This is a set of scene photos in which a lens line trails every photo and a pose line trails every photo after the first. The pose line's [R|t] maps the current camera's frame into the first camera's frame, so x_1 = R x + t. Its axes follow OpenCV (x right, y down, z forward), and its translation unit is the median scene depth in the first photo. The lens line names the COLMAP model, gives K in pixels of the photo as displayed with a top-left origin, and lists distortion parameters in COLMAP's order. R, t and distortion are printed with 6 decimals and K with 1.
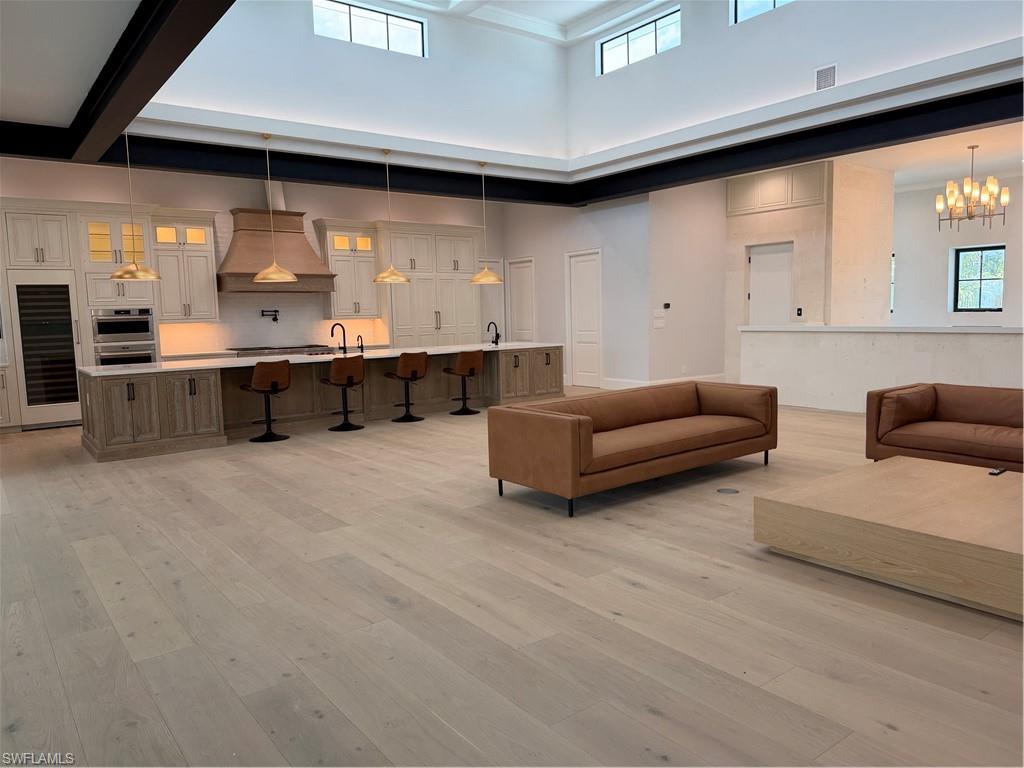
lens RADIAL K [[715.5, 0, 509.9], [0, 715.5, 381.9], [0, 0, 1]] dist [0.100296, -0.144531]
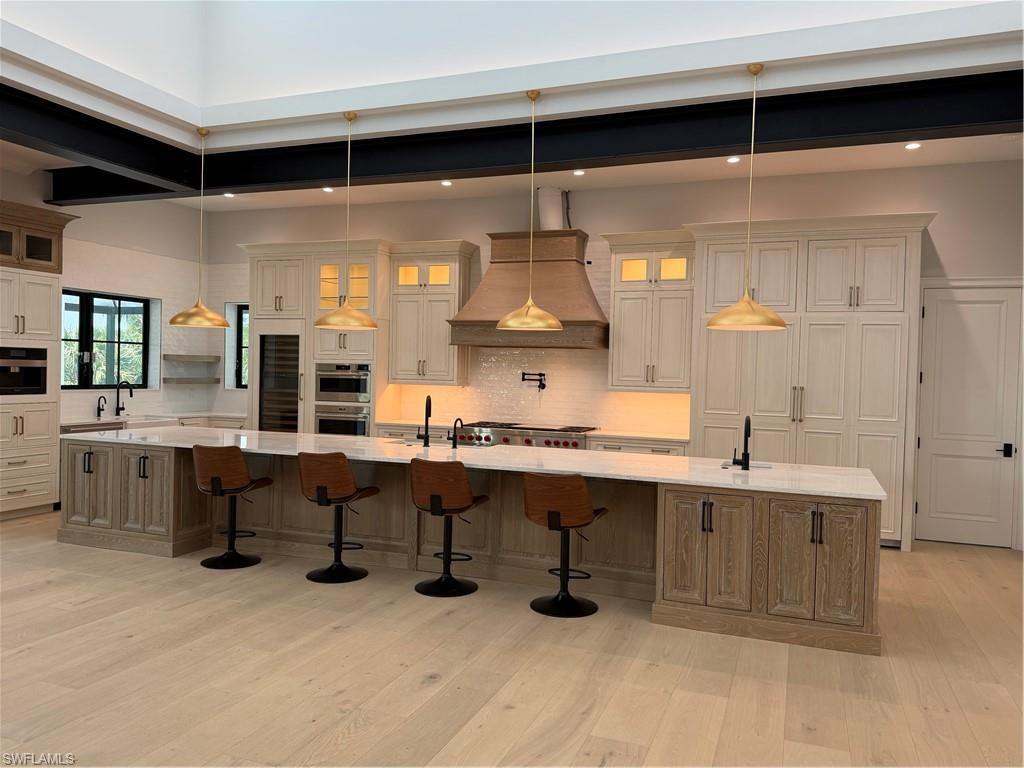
lens RADIAL K [[751.2, 0, 512.0], [0, 751.2, 384.0], [0, 0, 1]] dist [0.032004, -0.004017]
pose [[0.524841, 0.053640, -0.849509, 0.339279], [-0.122175, 0.992426, -0.012818, -0.093041], [0.842387, 0.110516, 0.527419, 0.730439]]
